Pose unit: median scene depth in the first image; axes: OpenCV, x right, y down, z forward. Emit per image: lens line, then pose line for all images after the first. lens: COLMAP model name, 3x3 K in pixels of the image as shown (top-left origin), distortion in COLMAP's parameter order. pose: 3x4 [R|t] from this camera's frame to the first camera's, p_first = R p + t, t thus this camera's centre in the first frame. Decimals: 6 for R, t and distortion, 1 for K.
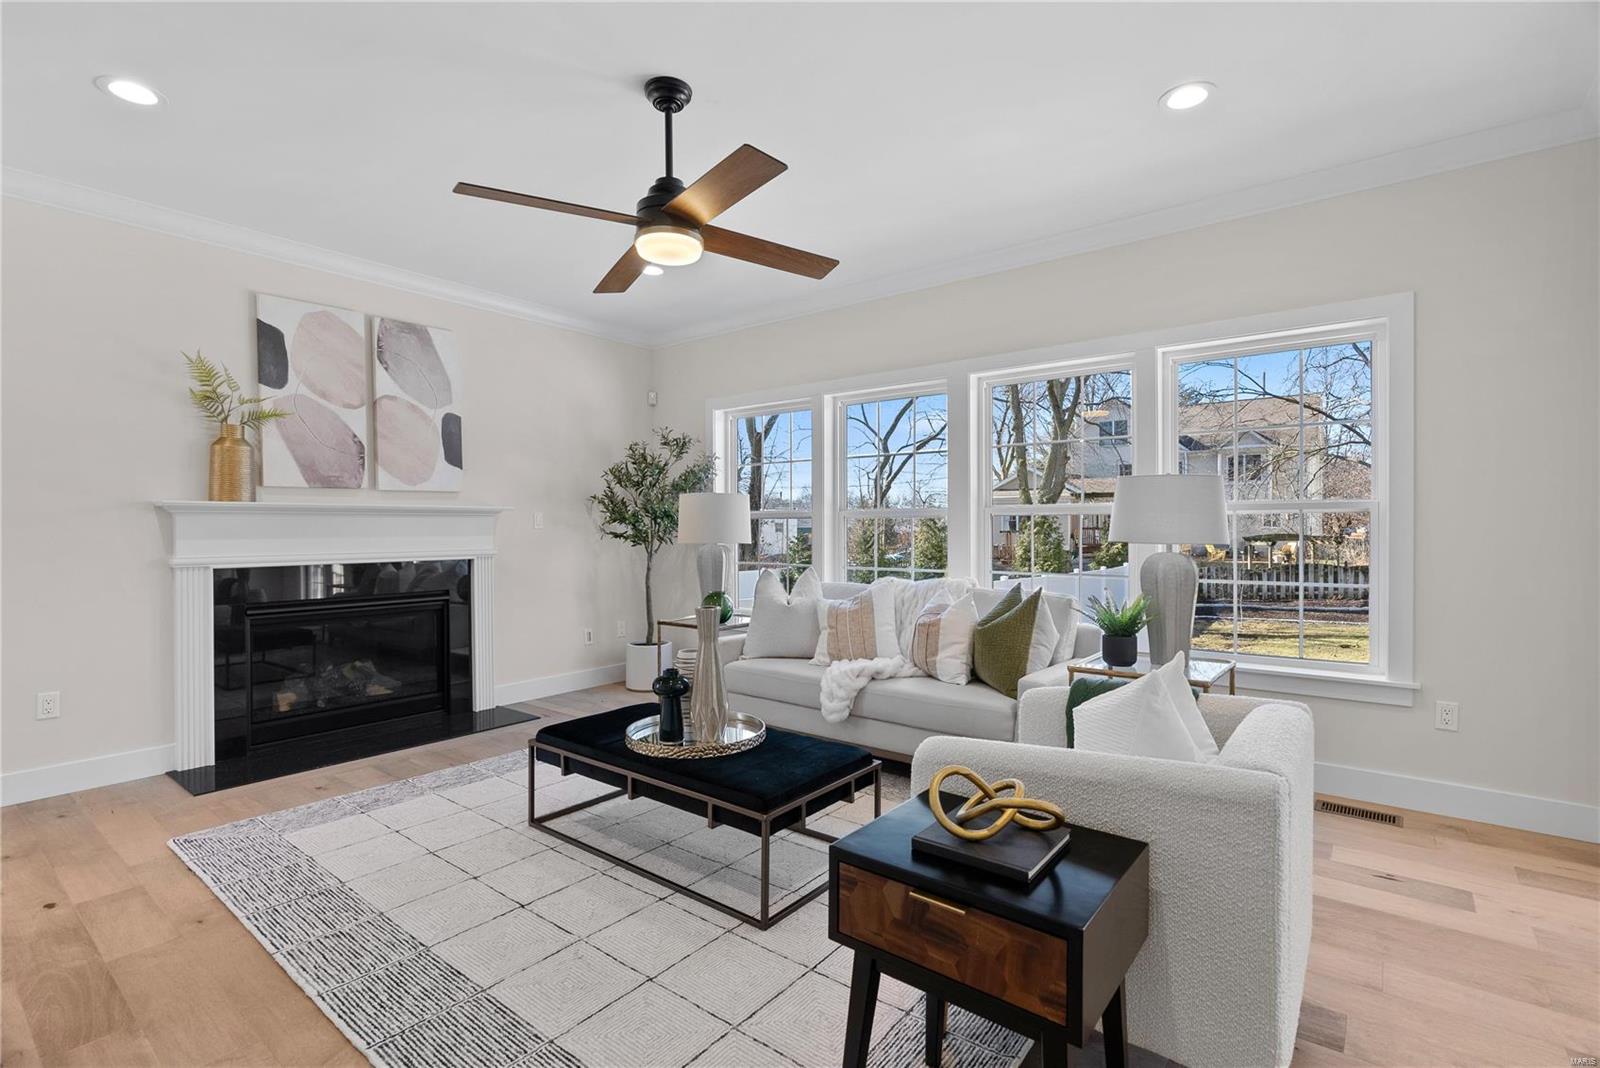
lens RADIAL K [[720.5, 0, 800.0], [0, 720.5, 528.0], [0, 0, 1]] dist [-0.002666, -0.000242]
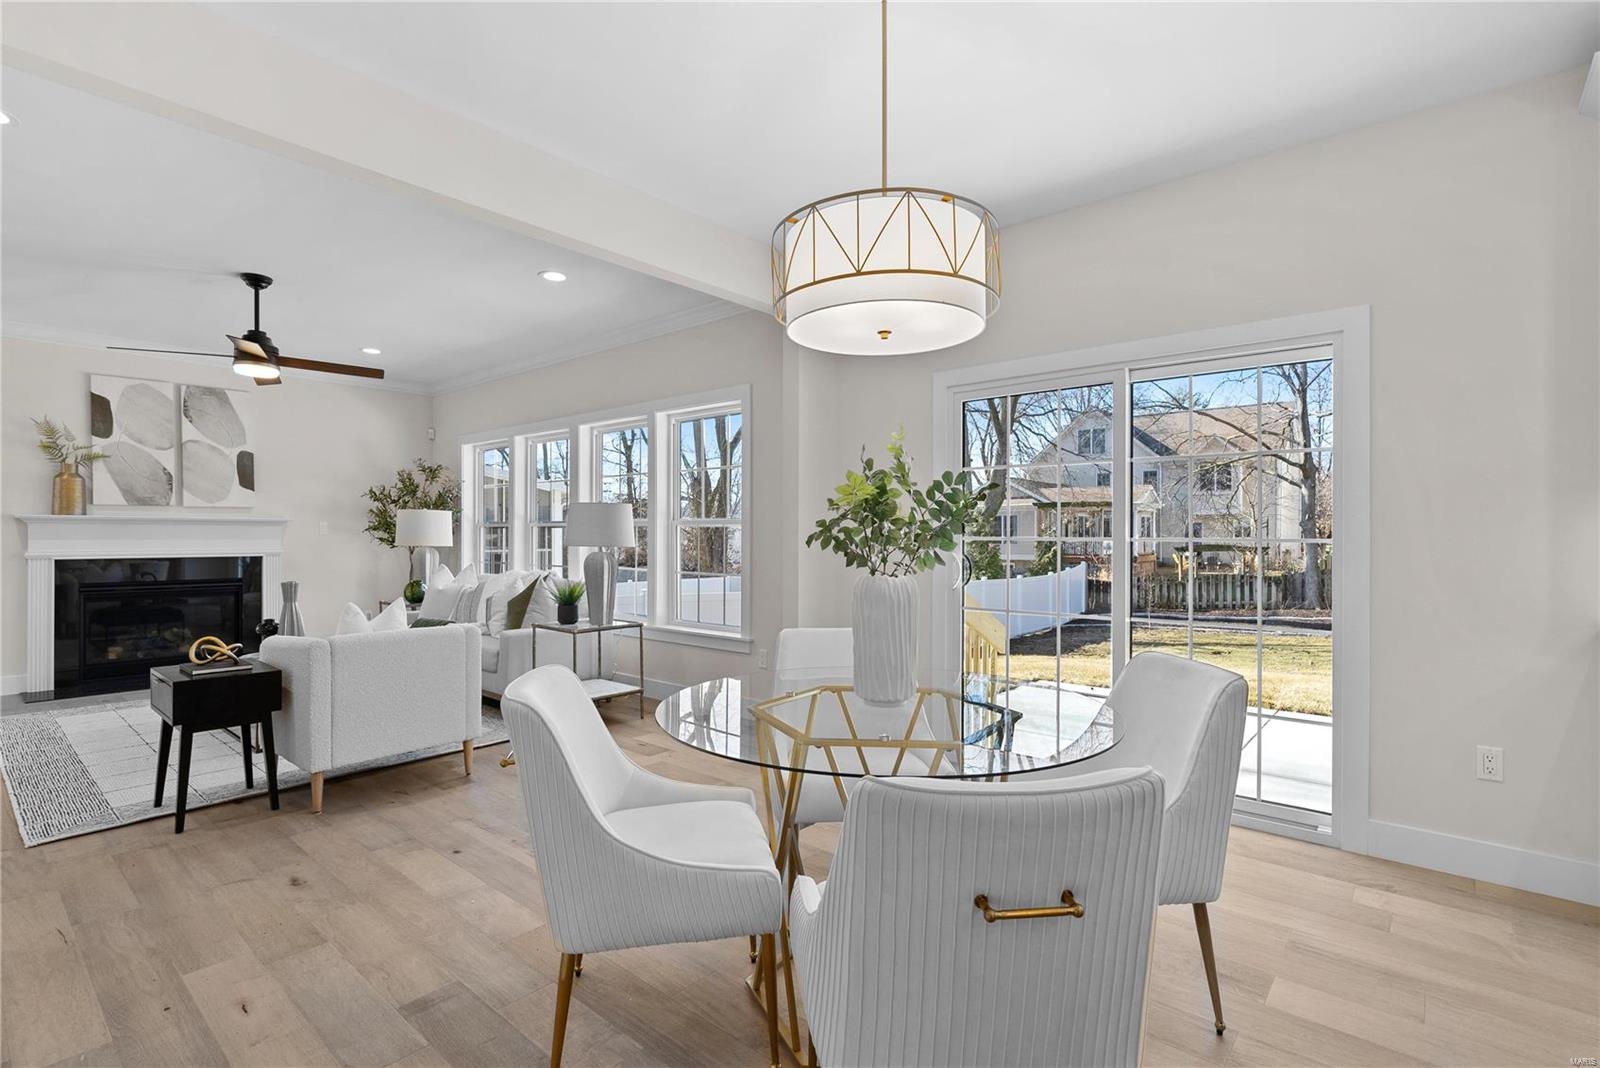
lens RADIAL K [[752.4, 0, 794.6], [0, 752.4, 530.3], [0, 0, 1]] dist [-0.001788, -0.000235]
pose [[0.998260, 0.005894, -0.058676, 0.743873], [-0.006321, 0.999955, -0.007082, -0.003220], [0.058632, 0.007441, 0.998252, -0.433030]]
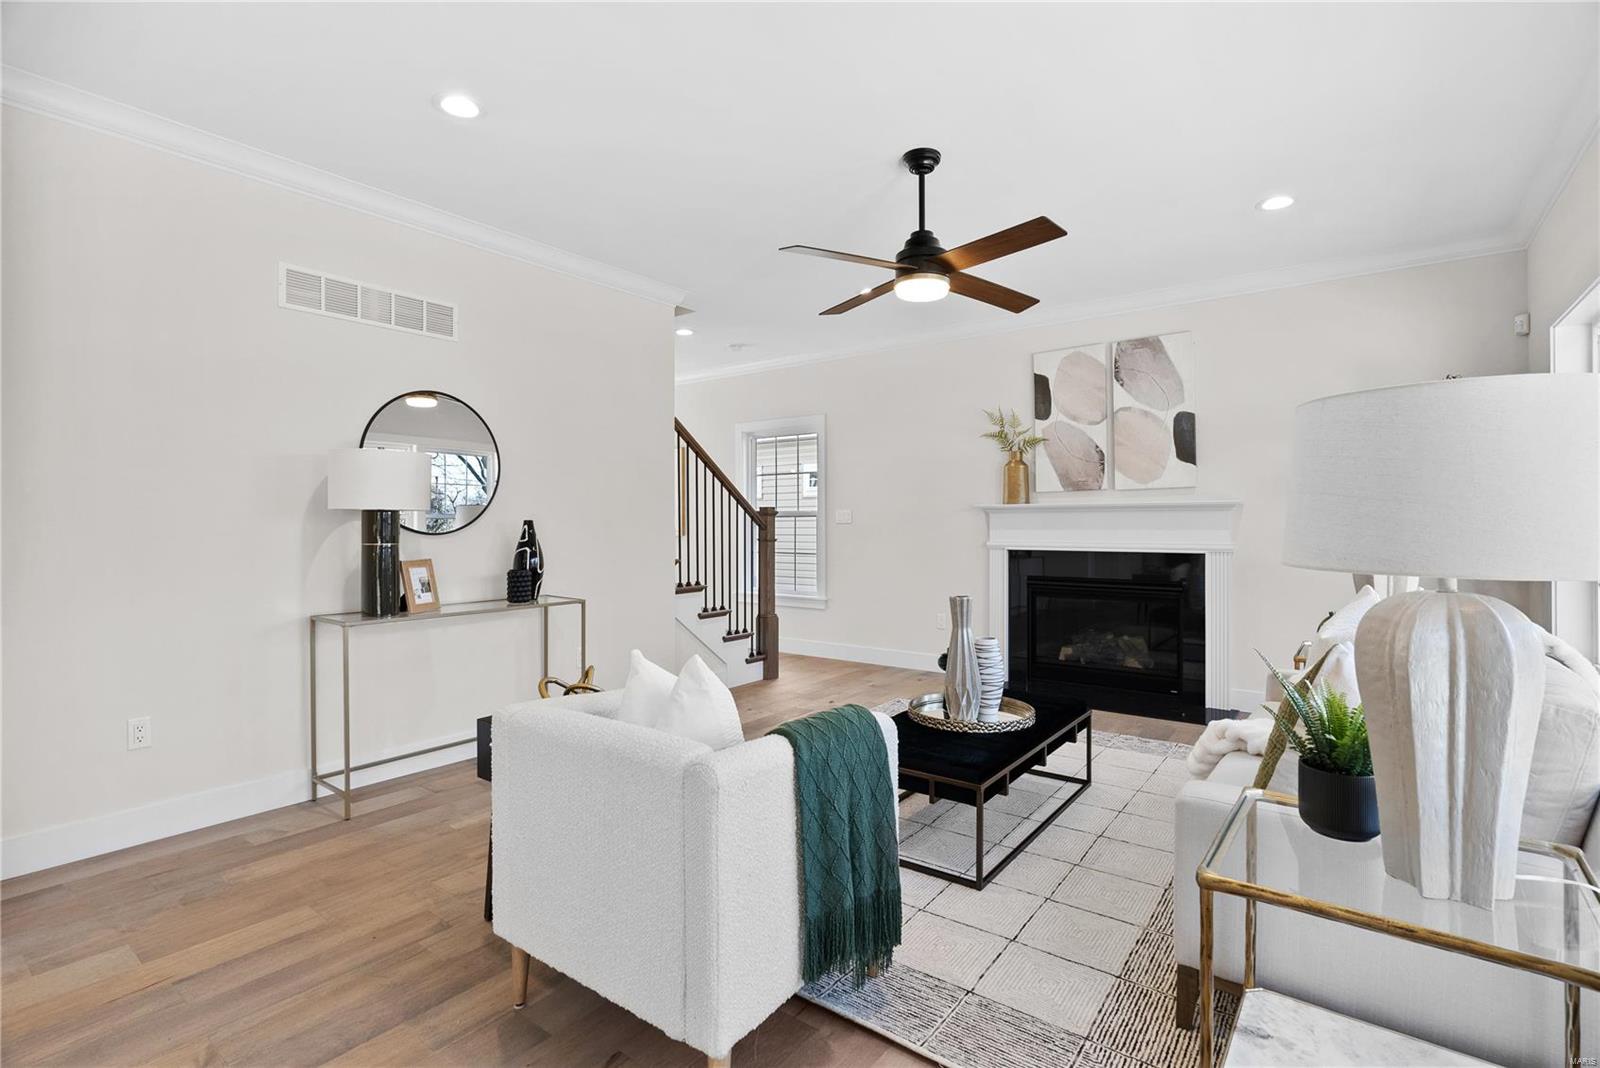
lens RADIAL K [[747.2, 0, 771.2], [0, 747.2, 528.7], [0, 0, 1]] dist [-0.002116, -0.000289]
pose [[0.017544, 0.009731, -0.999799, 0.652922], [-0.001172, 0.999952, 0.009712, -0.000950], [0.999845, 0.001002, 0.017554, 0.438595]]
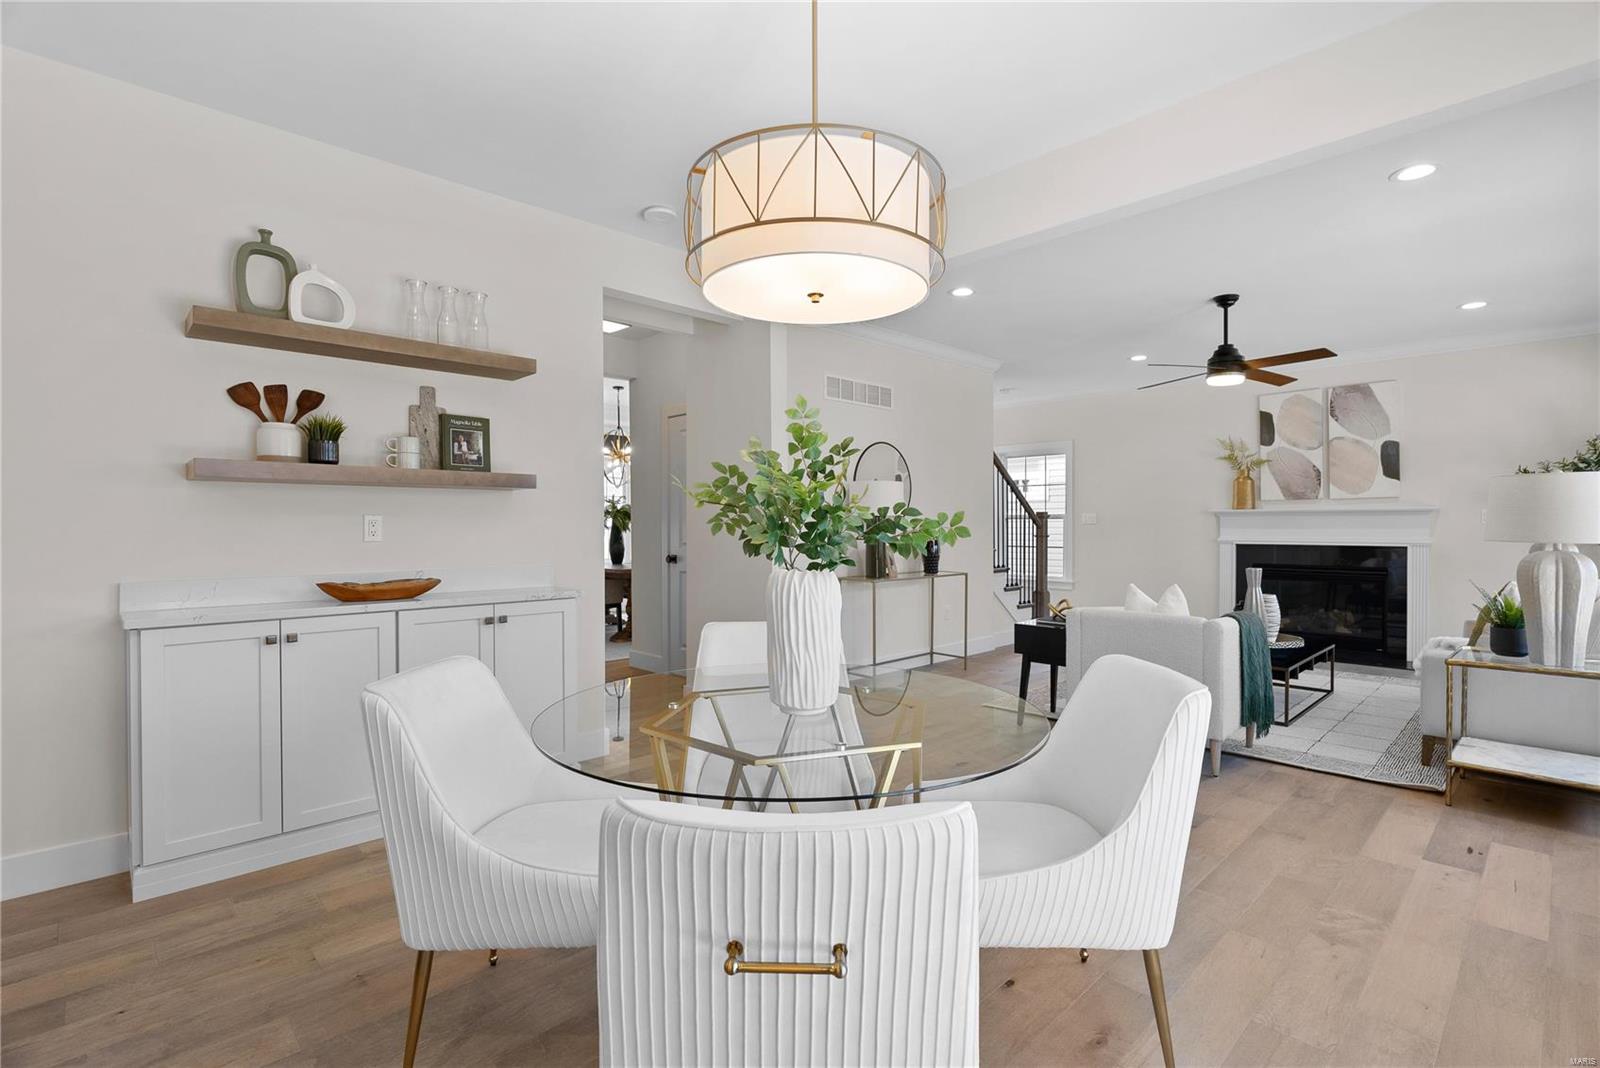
lens RADIAL K [[712.5, 0, 800.0], [0, 712.5, 534.0], [0, 0, 1]] dist [0.003463, 0.001068]
pose [[-0.129345, 0.017226, -0.991450, 1.154161], [-0.001949, 0.999843, 0.017627, -0.002184], [0.991598, 0.004213, -0.129291, 0.063894]]
